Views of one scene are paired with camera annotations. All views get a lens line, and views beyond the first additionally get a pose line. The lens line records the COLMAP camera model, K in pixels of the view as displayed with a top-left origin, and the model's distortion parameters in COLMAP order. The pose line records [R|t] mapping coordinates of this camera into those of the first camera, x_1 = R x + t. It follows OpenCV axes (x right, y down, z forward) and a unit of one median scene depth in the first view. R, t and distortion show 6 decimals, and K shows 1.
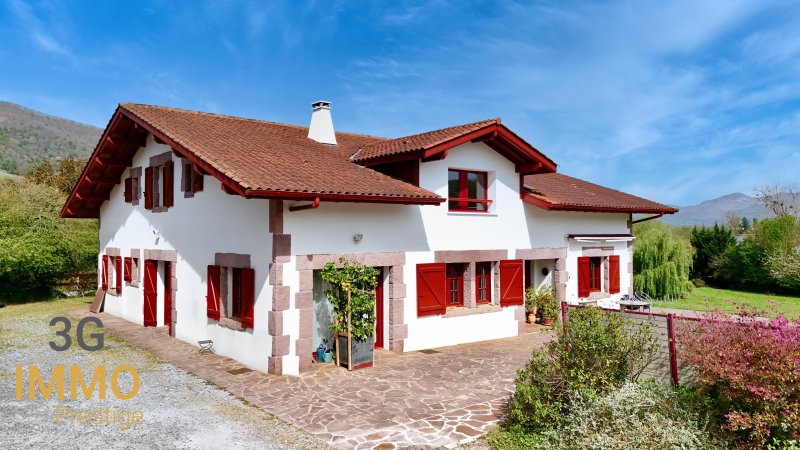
lens RADIAL K [[586.2, 0, 400.0], [0, 586.2, 225.0], [0, 0, 1]] dist [0.067793, -0.058481]
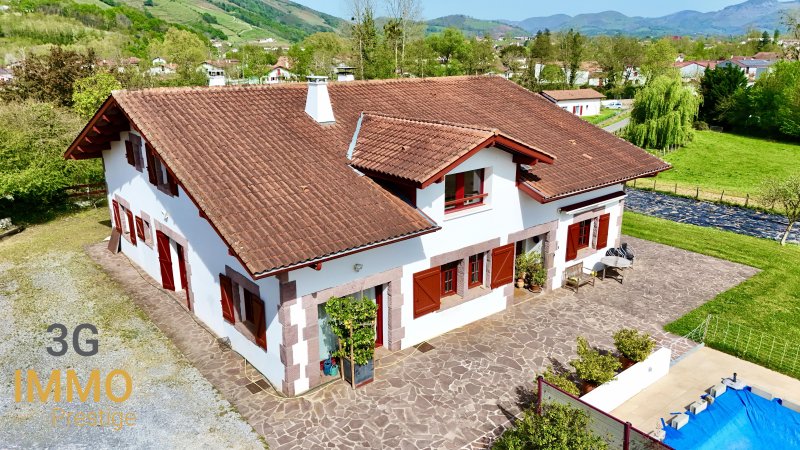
lens RADIAL K [[586.2, 0, 400.0], [0, 586.2, 225.0], [0, 0, 1]] dist [0.067793, -0.058481]
pose [[0.999994, 0.001265, -0.003304, 0.006407], [-0.000187, 0.951525, 0.307570, -0.298826], [0.003533, -0.307568, 0.951520, 0.003973]]
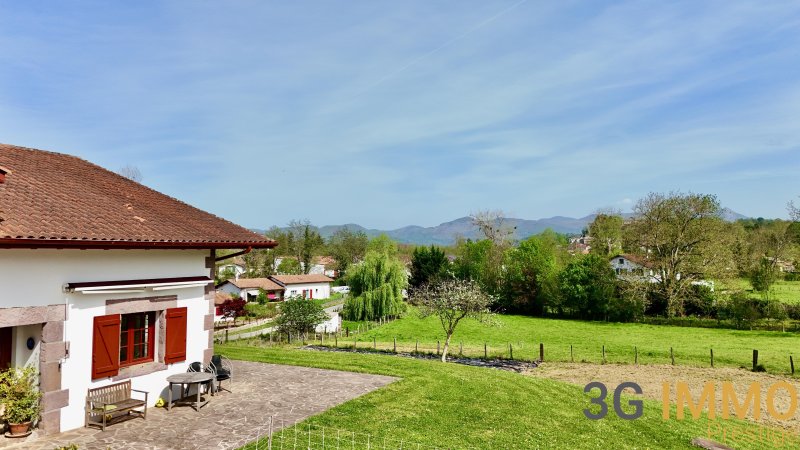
lens RADIAL K [[586.2, 0, 400.0], [0, 586.2, 225.0], [0, 0, 1]] dist [0.067793, -0.058481]
pose [[0.920797, 0.023202, 0.389351, 0.394406], [-0.011982, 0.999441, -0.031220, -0.033319], [-0.389858, 0.024082, 0.920560, 0.297753]]
